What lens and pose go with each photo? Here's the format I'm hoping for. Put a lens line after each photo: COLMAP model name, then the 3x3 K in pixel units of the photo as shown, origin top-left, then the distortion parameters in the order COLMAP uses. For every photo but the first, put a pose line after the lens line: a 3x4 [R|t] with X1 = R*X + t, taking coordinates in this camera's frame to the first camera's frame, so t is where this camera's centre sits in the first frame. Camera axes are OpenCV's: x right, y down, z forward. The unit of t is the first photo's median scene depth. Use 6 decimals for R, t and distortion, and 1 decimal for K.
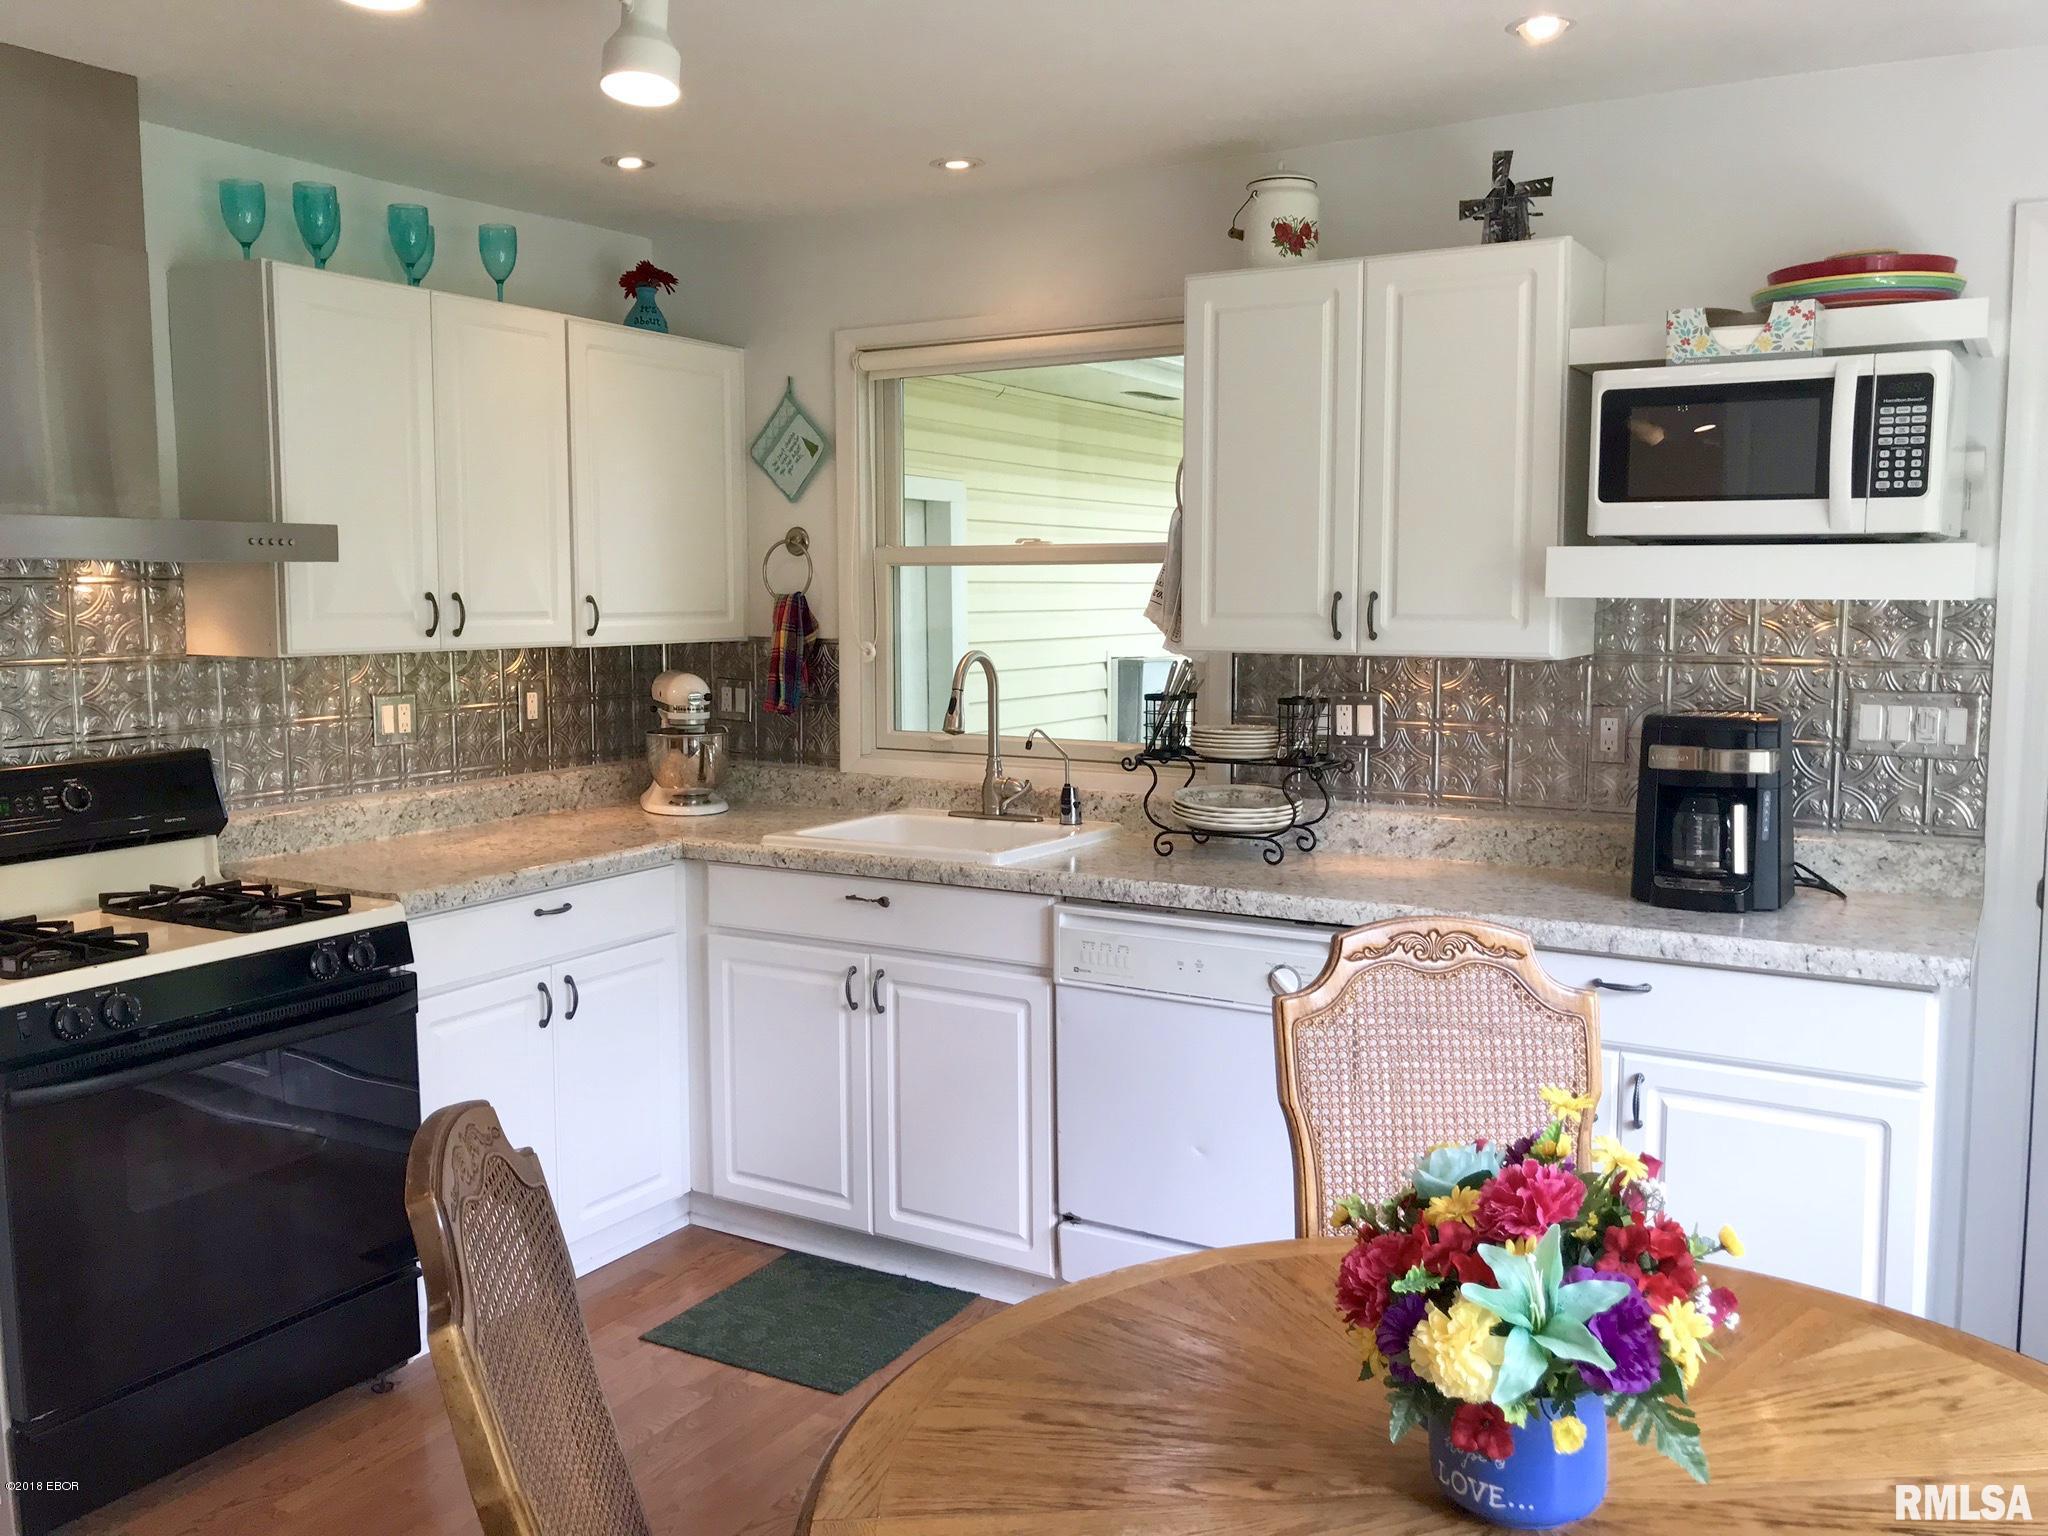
lens RADIAL K [[1703.6, 0, 1032.8], [0, 1703.6, 753.0], [0, 0, 1]] dist [0.029553, -0.044182]
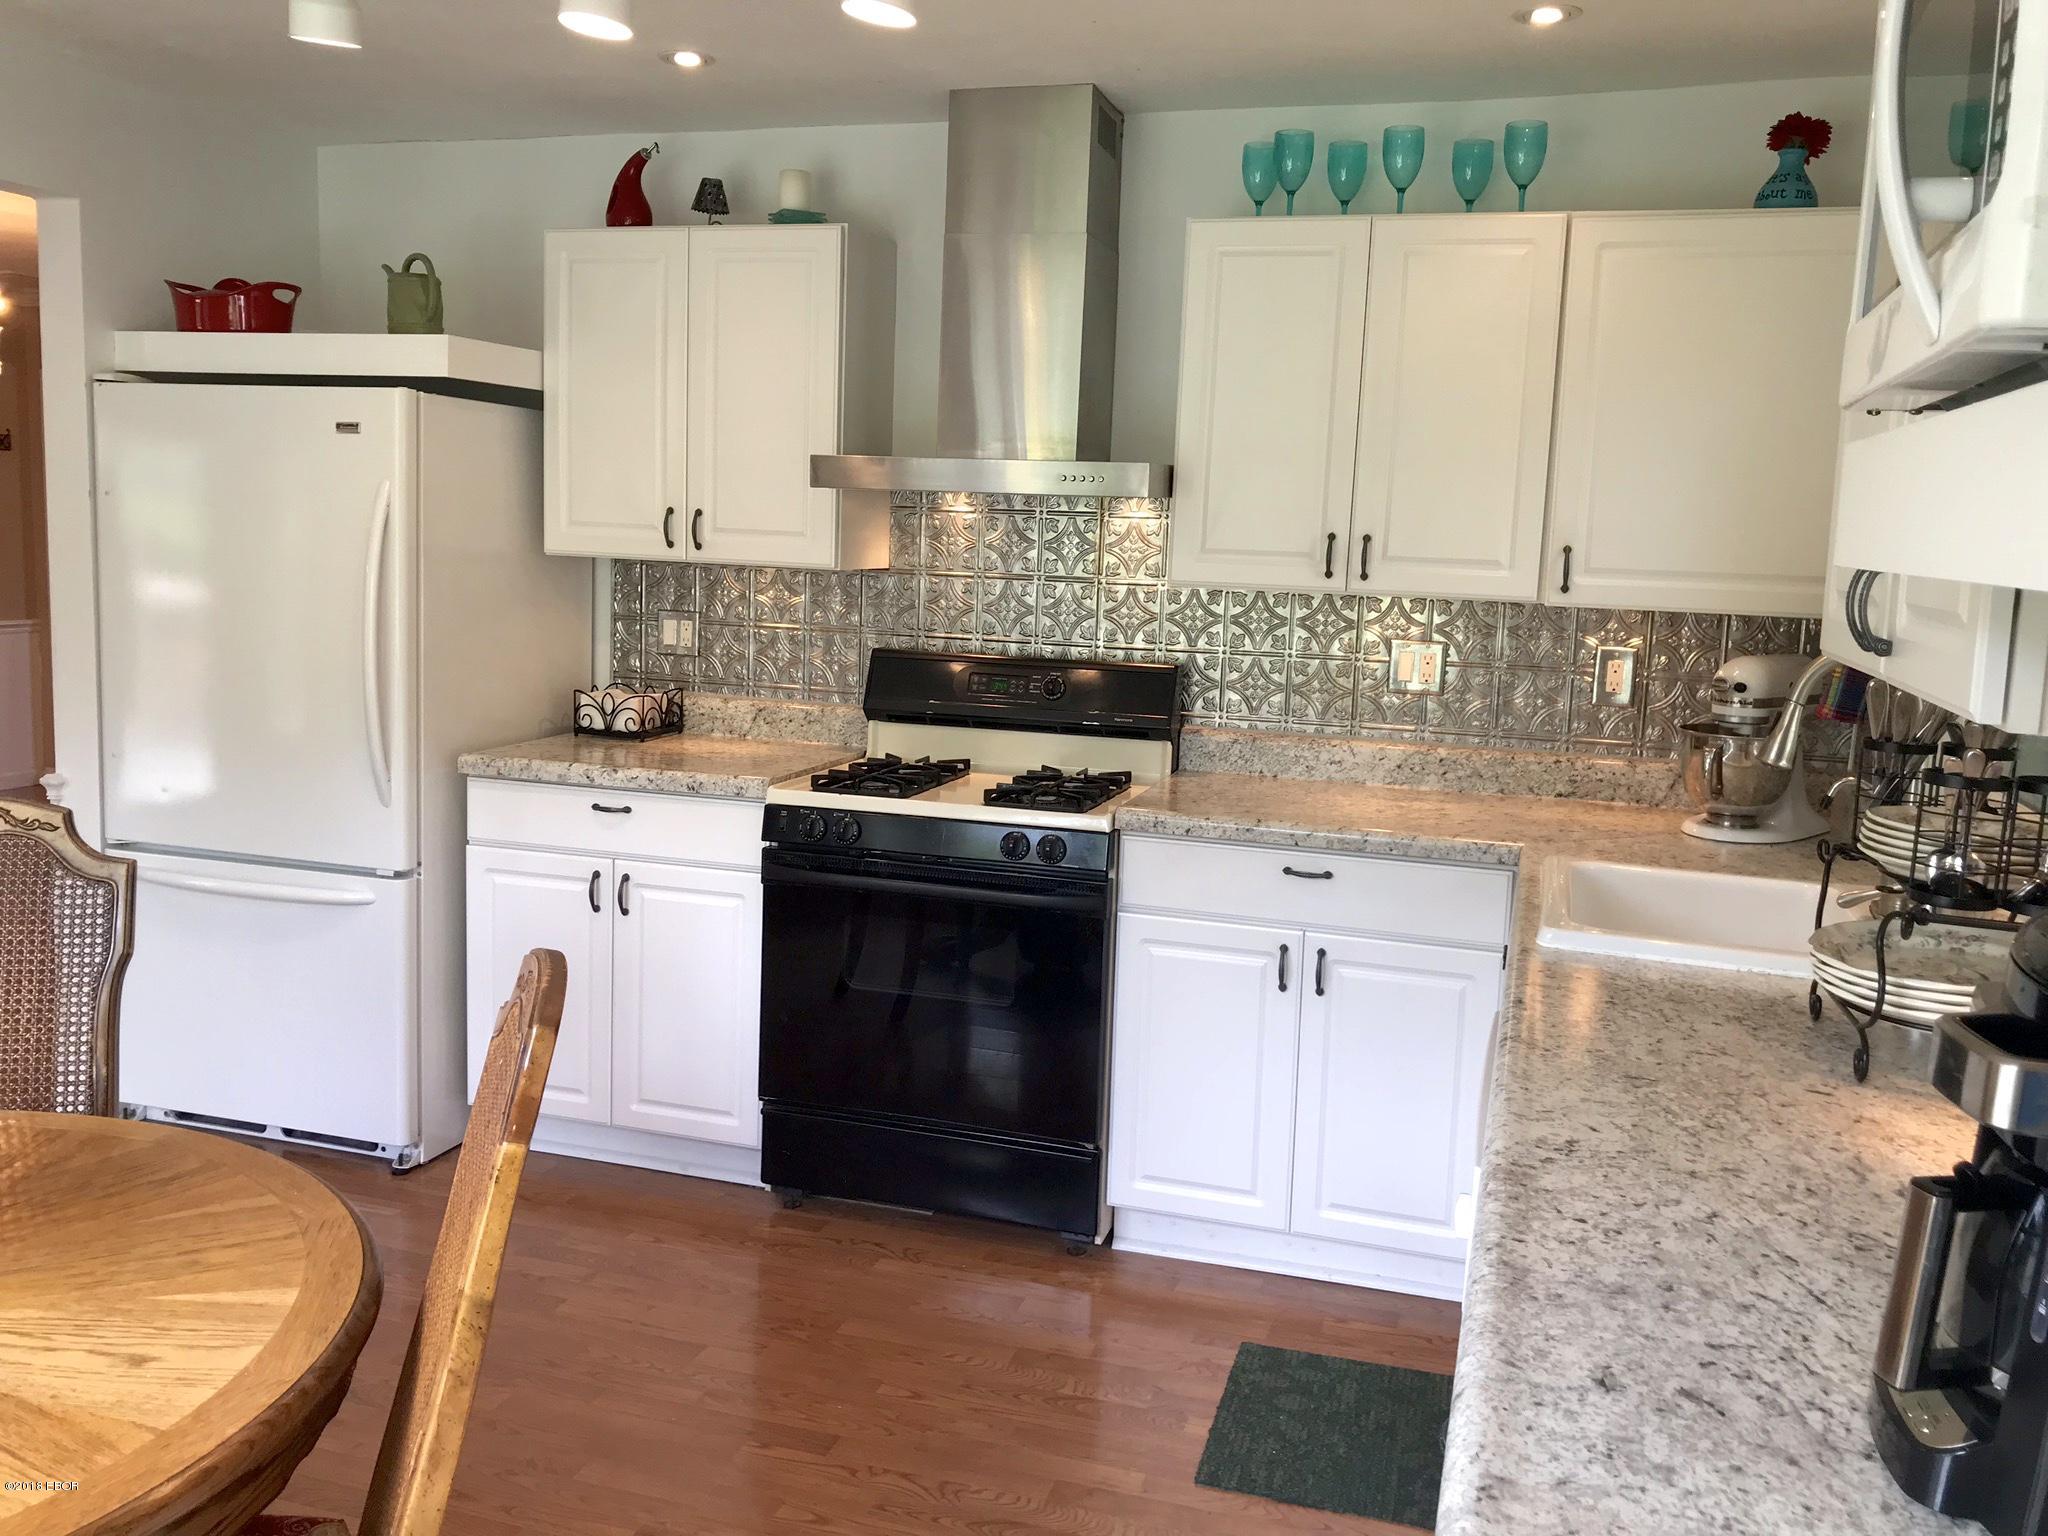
lens RADIAL K [[1703.6, 0, 1031.8], [0, 1703.6, 745.1], [0, 0, 1]] dist [0.029553, -0.044182]
pose [[0.216304, 0.129098, -0.967753, 0.949764], [-0.132571, 0.985923, 0.101891, -0.084369], [0.967284, 0.106256, 0.230374, 1.033109]]
